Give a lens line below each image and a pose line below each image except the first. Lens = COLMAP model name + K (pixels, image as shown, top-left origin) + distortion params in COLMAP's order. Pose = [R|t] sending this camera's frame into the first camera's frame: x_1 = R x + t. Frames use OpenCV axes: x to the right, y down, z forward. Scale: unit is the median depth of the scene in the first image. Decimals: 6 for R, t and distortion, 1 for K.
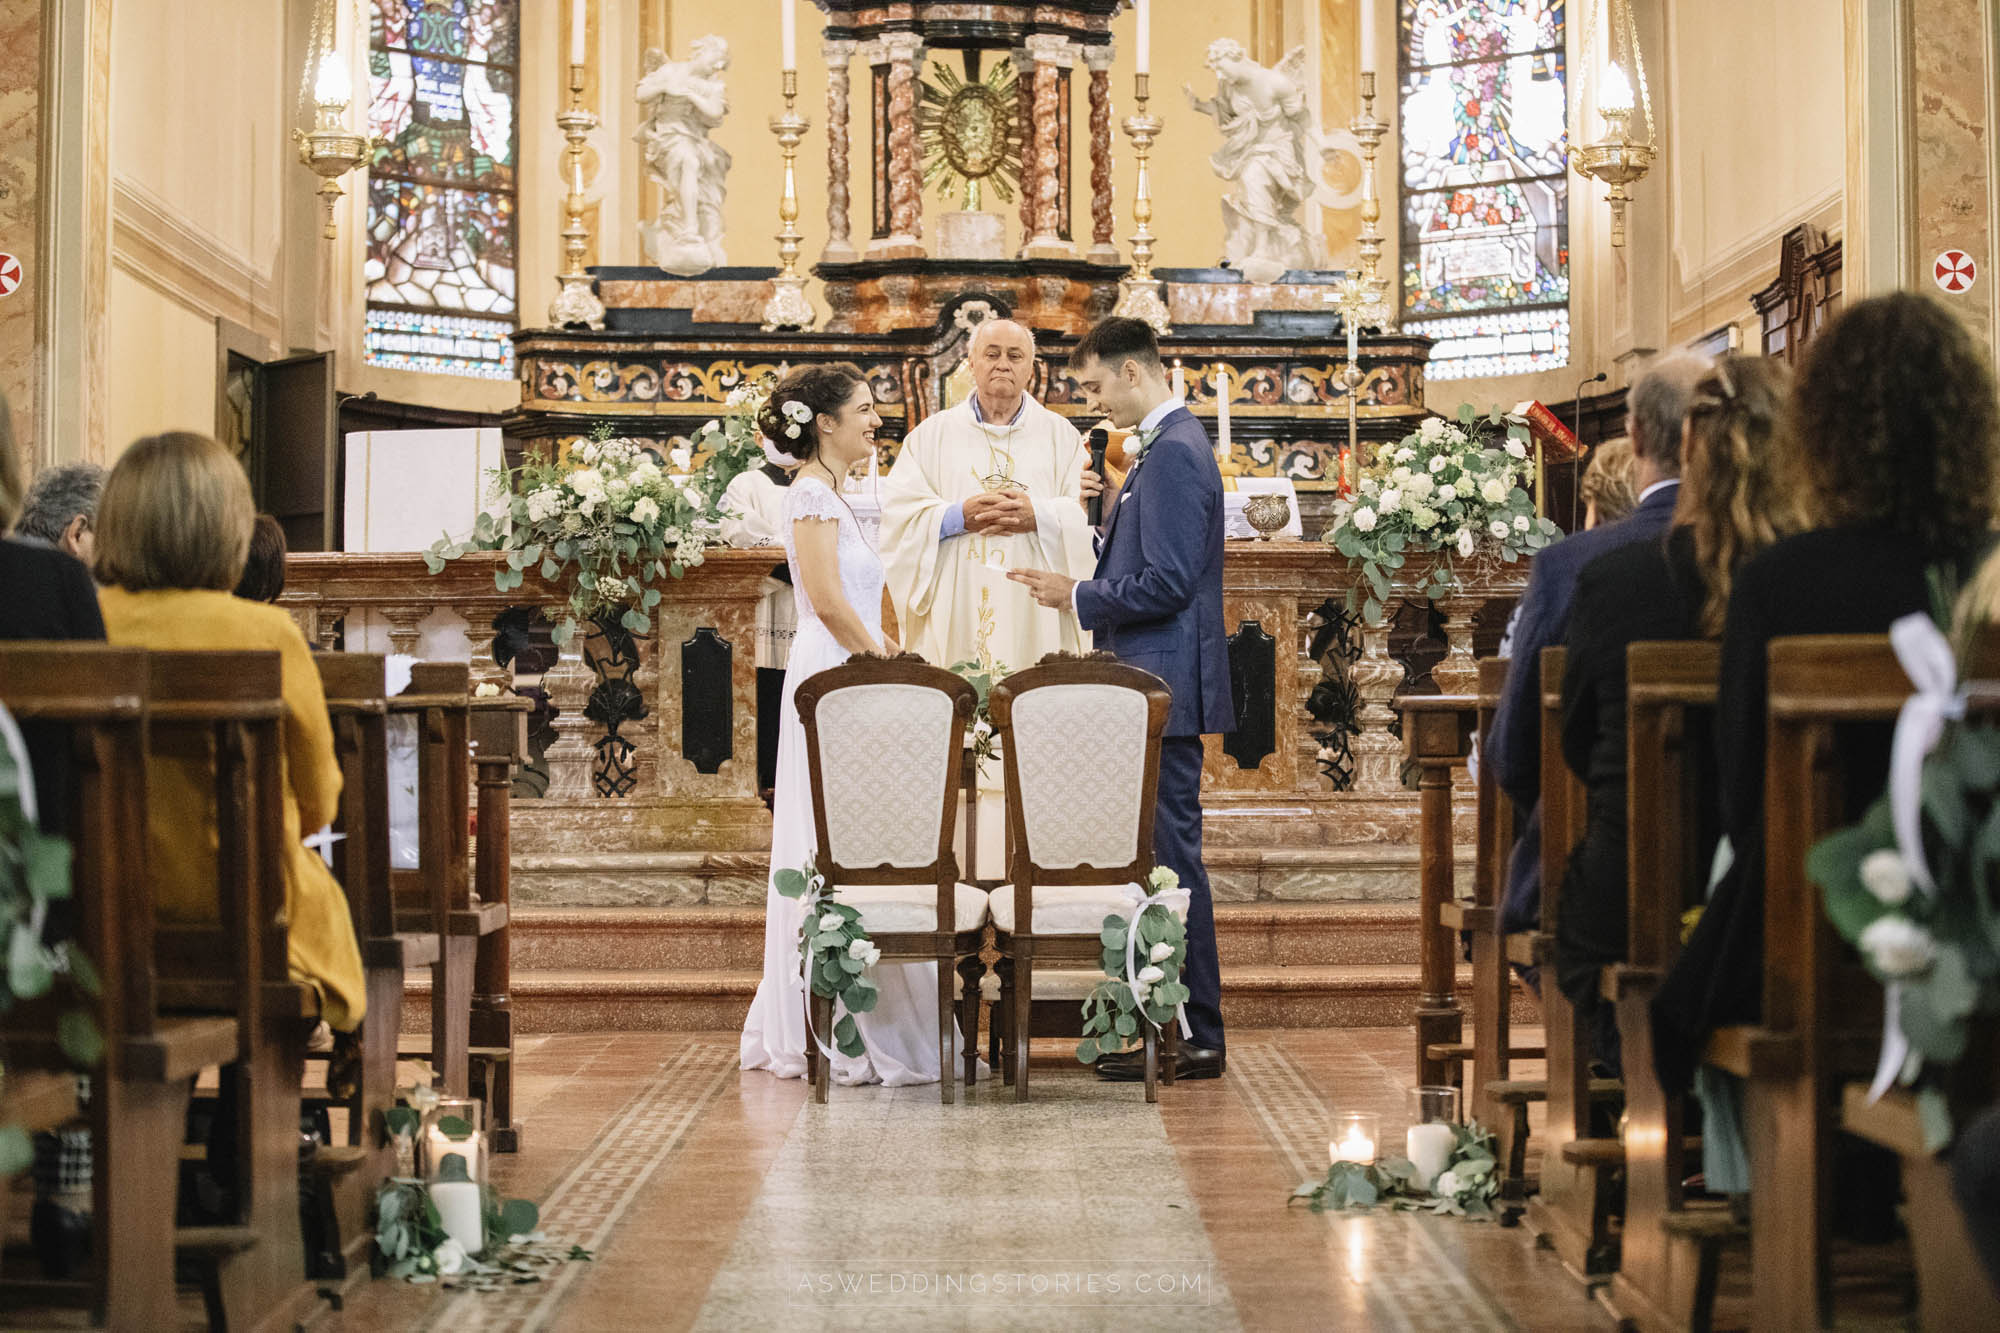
lens RADIAL K [[4743.2, 0, 1014.6], [0, 4743.2, 670.0], [0, 0, 1]] dist [-0.383226, 0.000000]
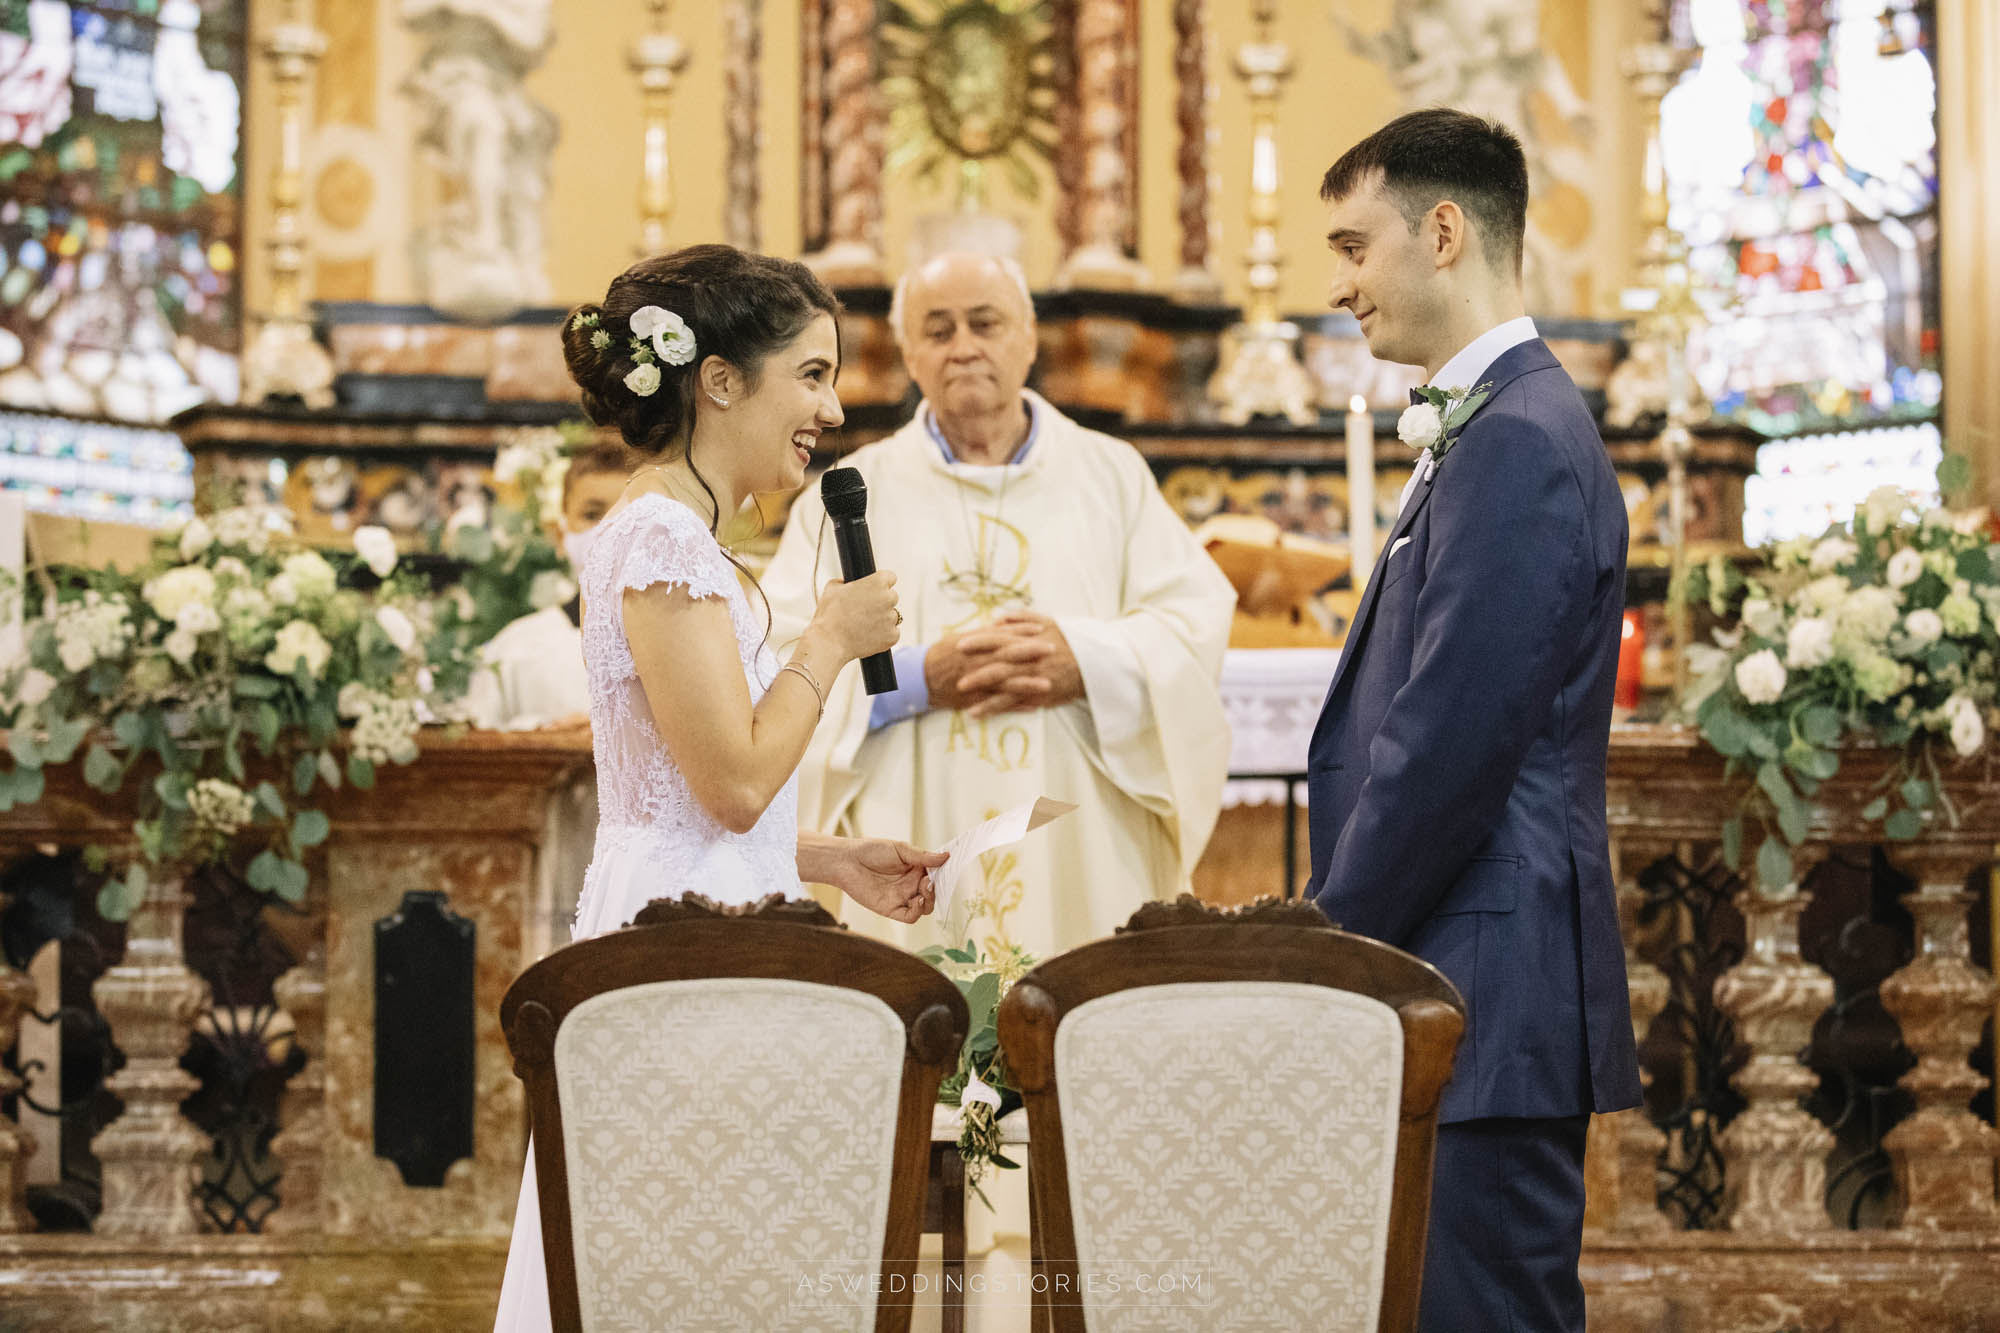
lens RADIAL K [[5125.0, 0, 1011.1], [0, 5125.0, 665.7], [0, 0, 1]] dist [-0.127373, 0.000000]
pose [[0.999980, 0.005950, -0.002337, -0.002248], [-0.006107, 0.997226, -0.074183, 0.005558], [0.001889, 0.074196, 0.997242, 0.381187]]
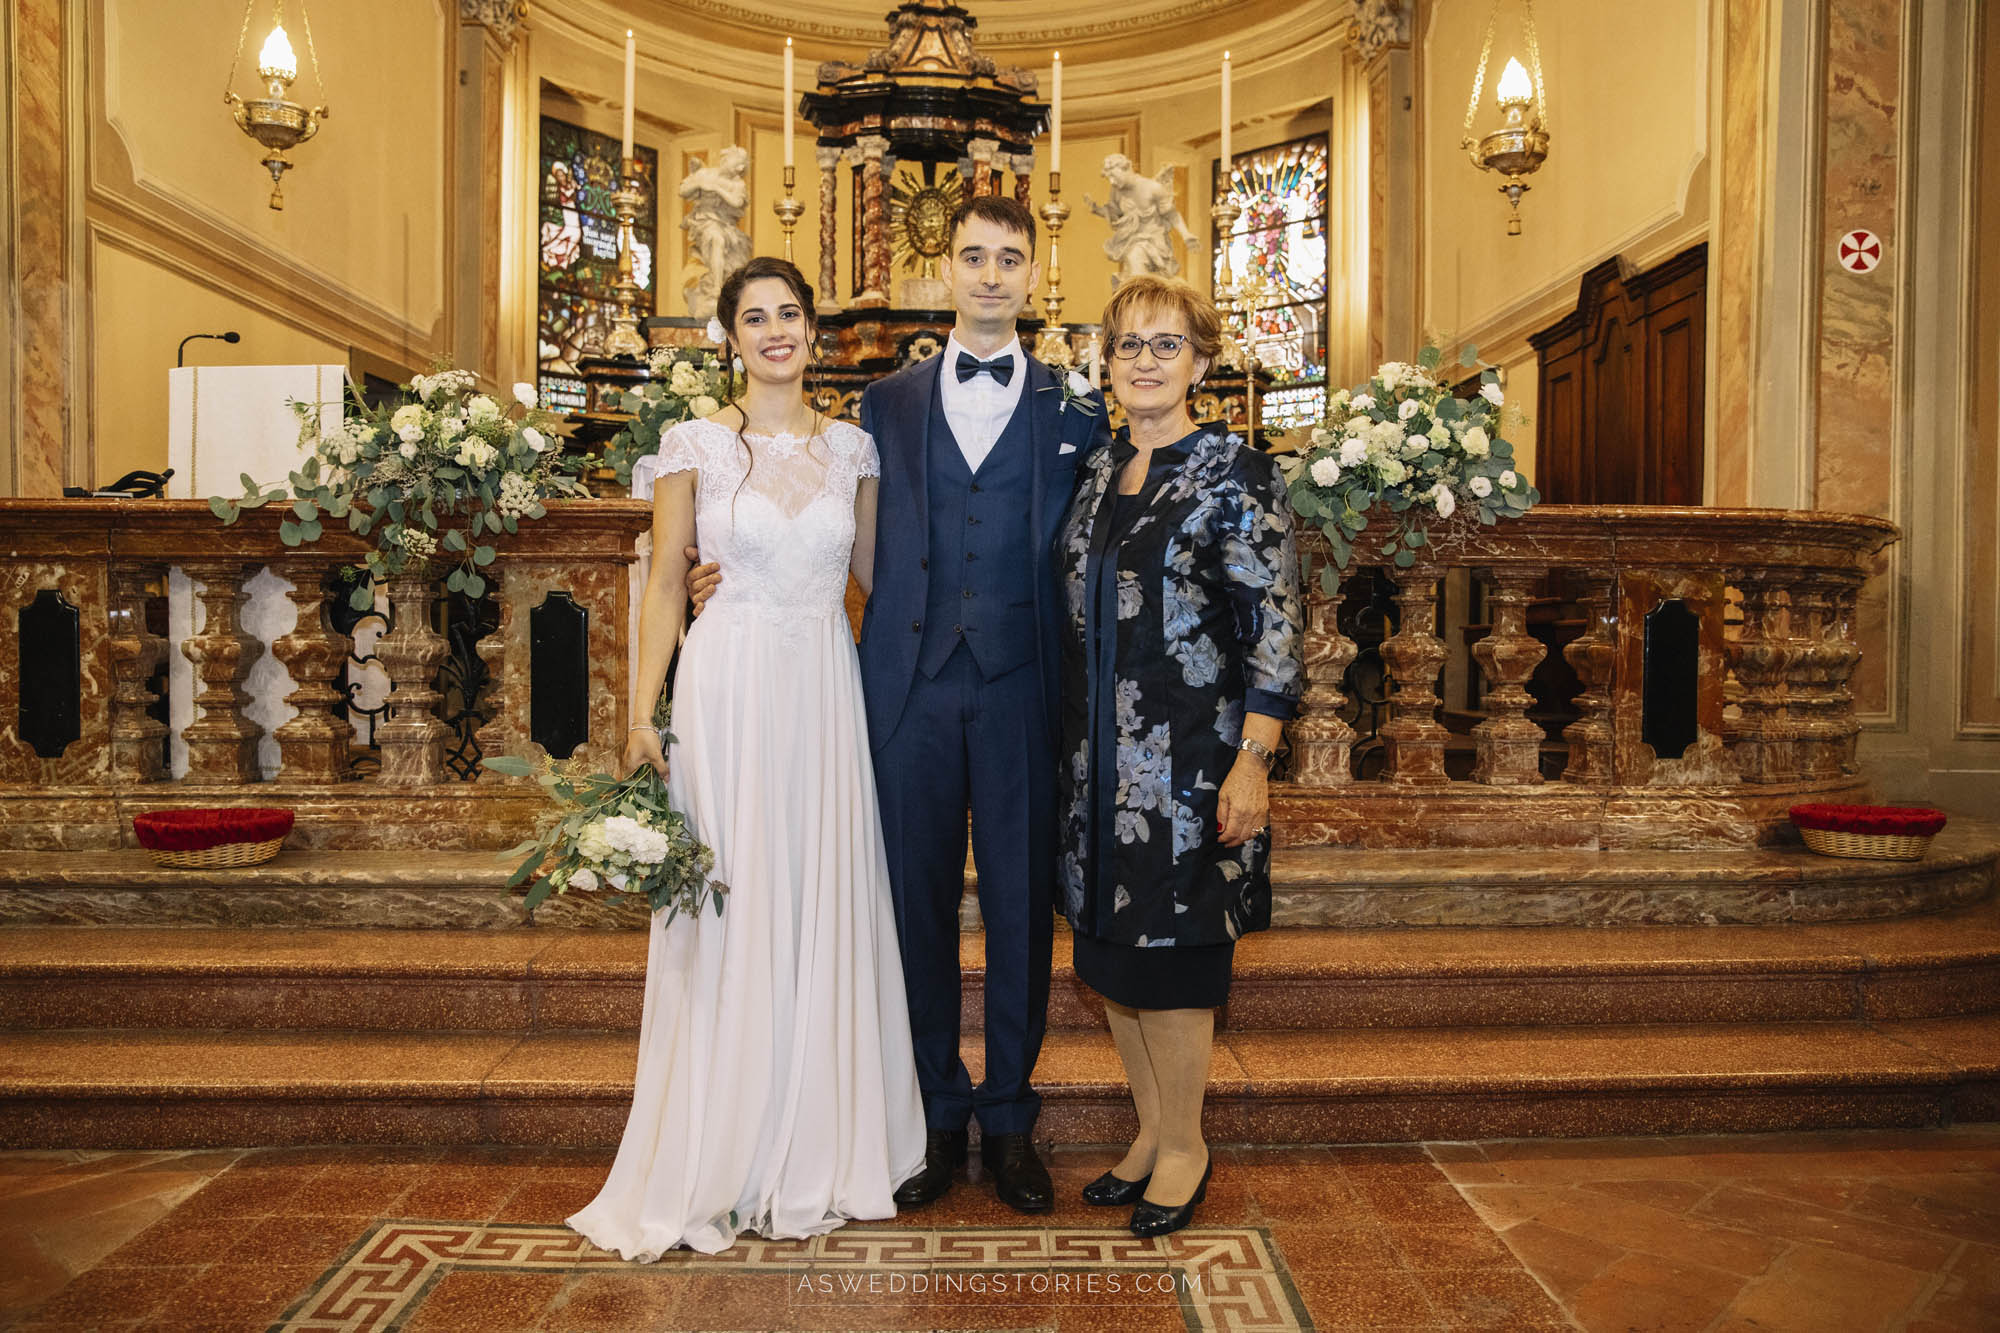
lens RADIAL K [[1418.3, 0, 1003.0], [0, 1418.3, 630.4], [0, 0, 1]] dist [-0.026041, 0.027548]
pose [[0.999944, 0.010298, 0.002351, 0.012939], [-0.010352, 0.999653, 0.024226, -0.007294], [-0.002101, -0.024249, 0.999704, 0.605424]]
